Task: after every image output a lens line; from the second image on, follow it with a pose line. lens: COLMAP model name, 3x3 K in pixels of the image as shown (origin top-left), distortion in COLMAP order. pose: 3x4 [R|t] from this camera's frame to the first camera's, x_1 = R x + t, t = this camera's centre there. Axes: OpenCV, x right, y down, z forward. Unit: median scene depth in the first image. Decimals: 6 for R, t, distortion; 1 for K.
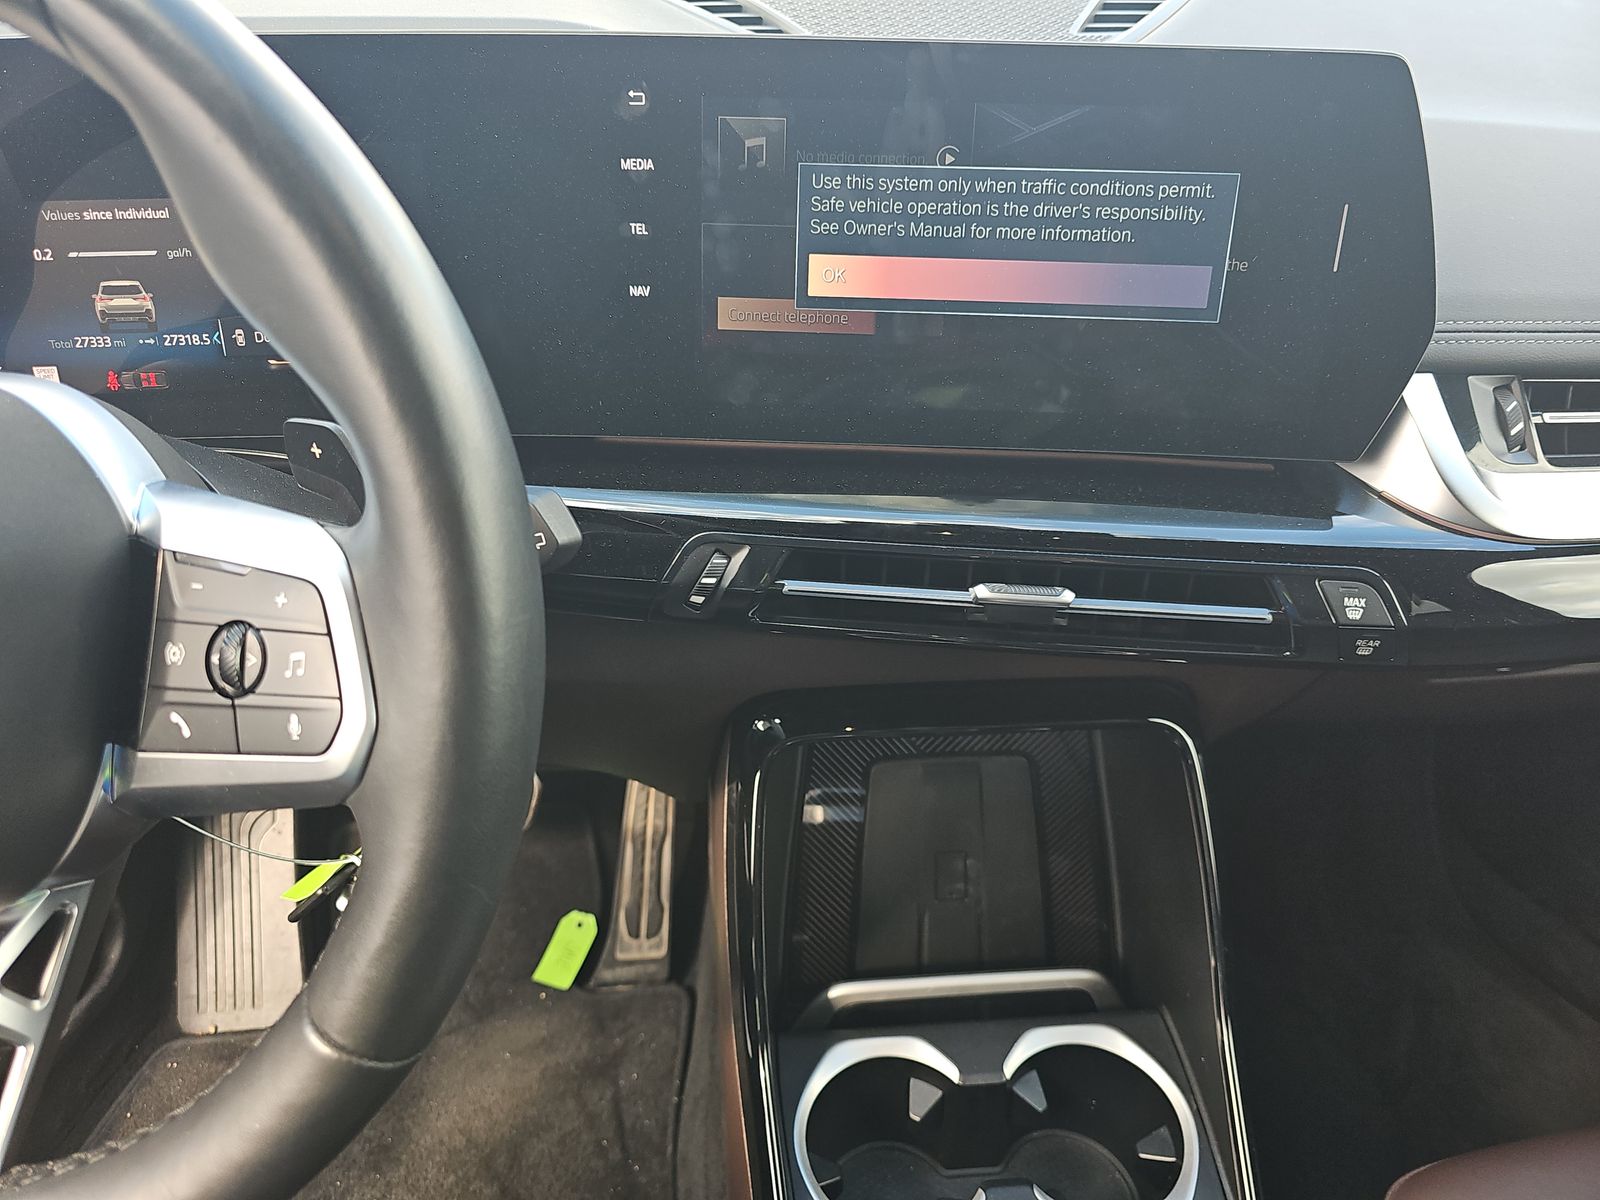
lens RADIAL K [[1063.3, 0, 800.0], [0, 1063.3, 600.0], [0, 0, 1]] dist [0.039824, -0.039566]
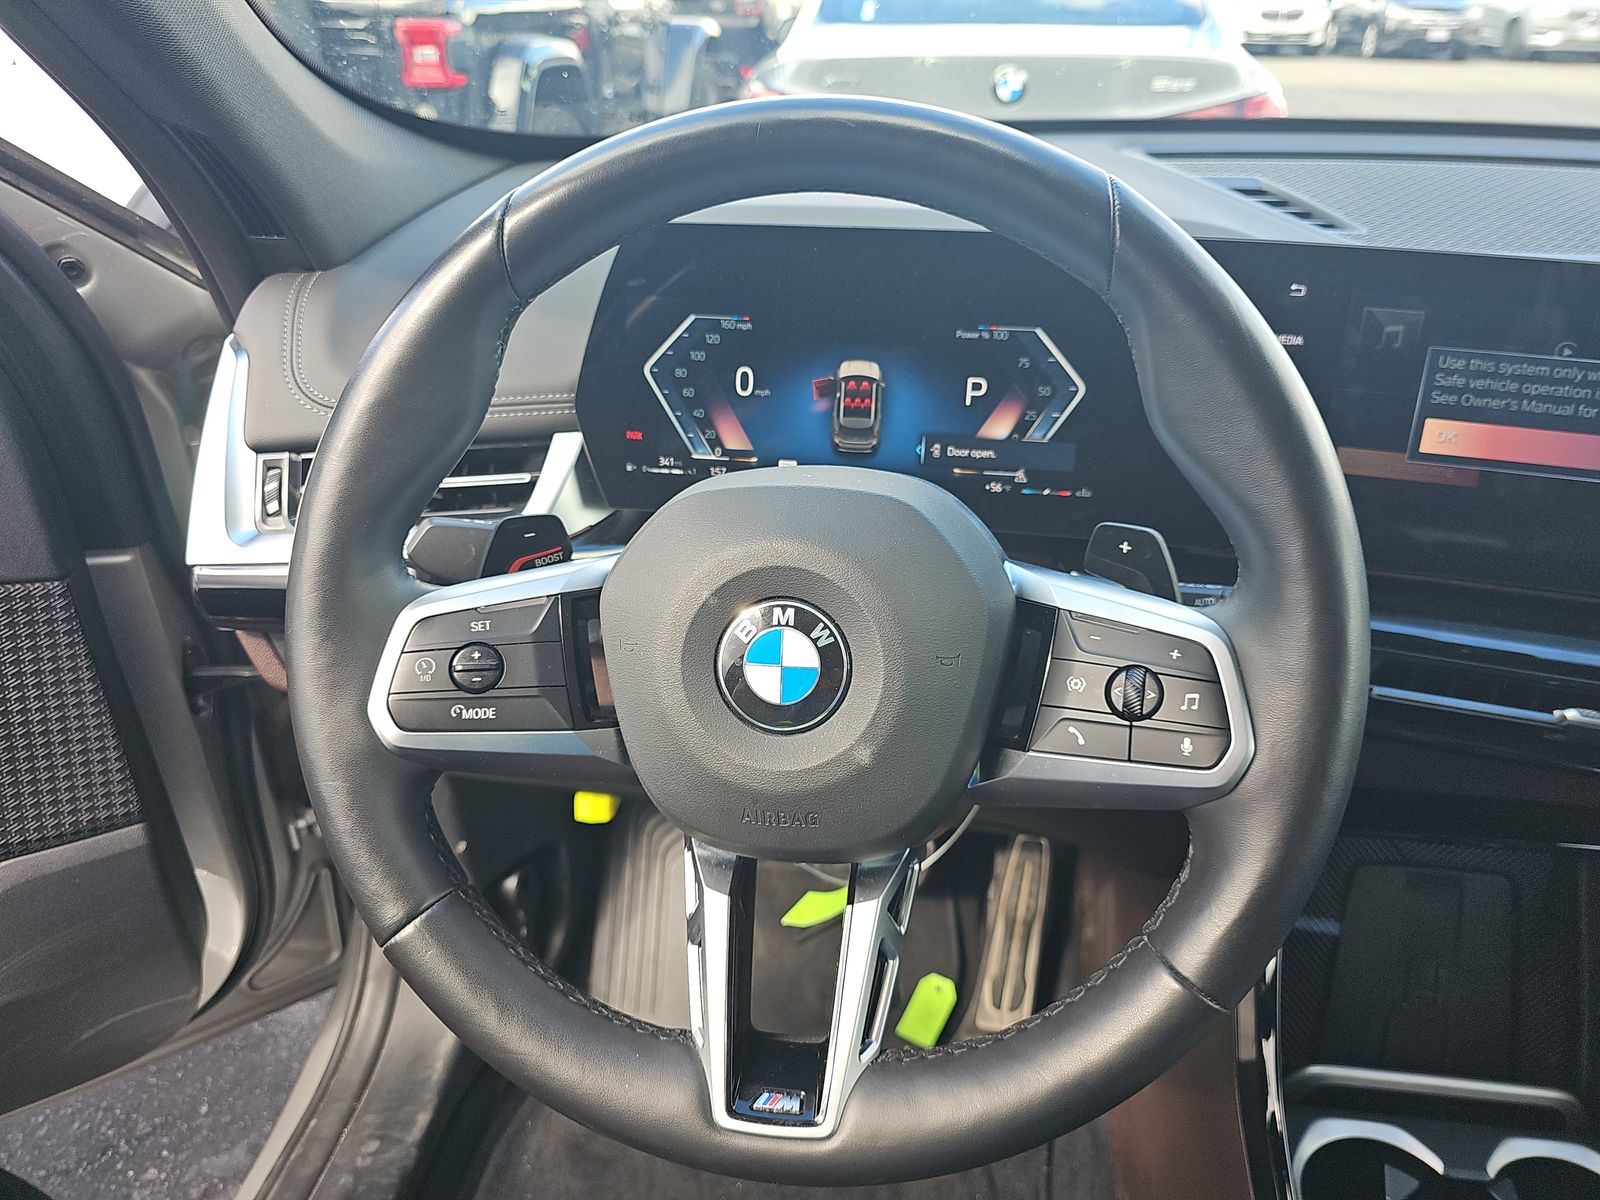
lens RADIAL K [[1069.9, 0, 798.1], [0, 1069.9, 590.3], [0, 0, 1]] dist [0.035743, -0.046994]
pose [[0.979801, 0.100314, -0.172996, -0.464757], [-0.118173, 0.988321, -0.096207, 0.069909], [0.161325, 0.114708, 0.980212, -0.290354]]
